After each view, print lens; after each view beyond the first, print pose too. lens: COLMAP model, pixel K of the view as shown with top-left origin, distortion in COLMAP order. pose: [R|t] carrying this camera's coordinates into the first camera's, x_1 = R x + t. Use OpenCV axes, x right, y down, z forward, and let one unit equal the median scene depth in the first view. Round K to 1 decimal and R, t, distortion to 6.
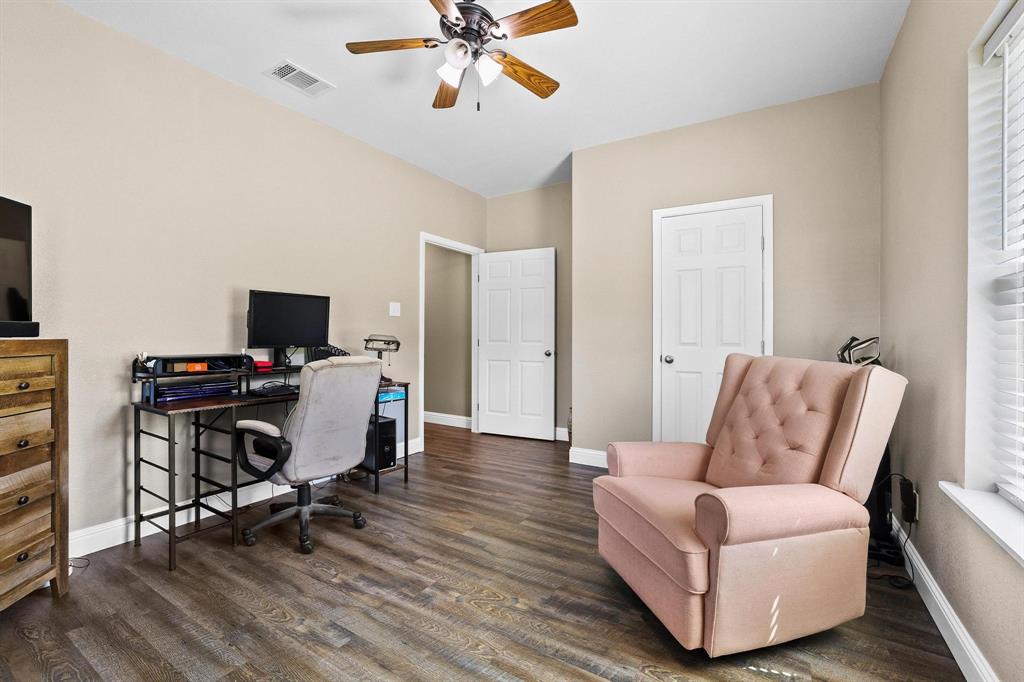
lens RADIAL K [[449.0, 0, 517.3], [0, 449.0, 336.2], [0, 0, 1]] dist [-0.002558, -0.000021]
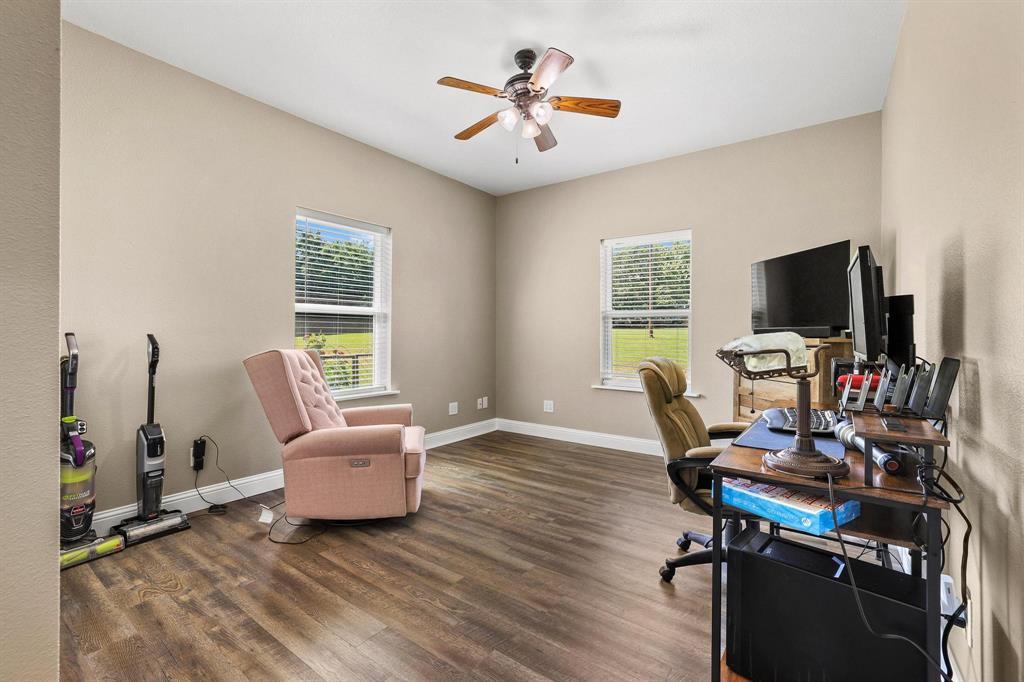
lens RADIAL K [[449.0, 0, 517.3], [0, 449.0, 336.2], [0, 0, 1]] dist [-0.002558, -0.000021]
pose [[-0.997453, -0.005809, 0.071095, -0.176102], [-0.005685, 0.999982, 0.001937, 0.001171], [-0.071105, 0.001528, -0.997468, 2.213078]]
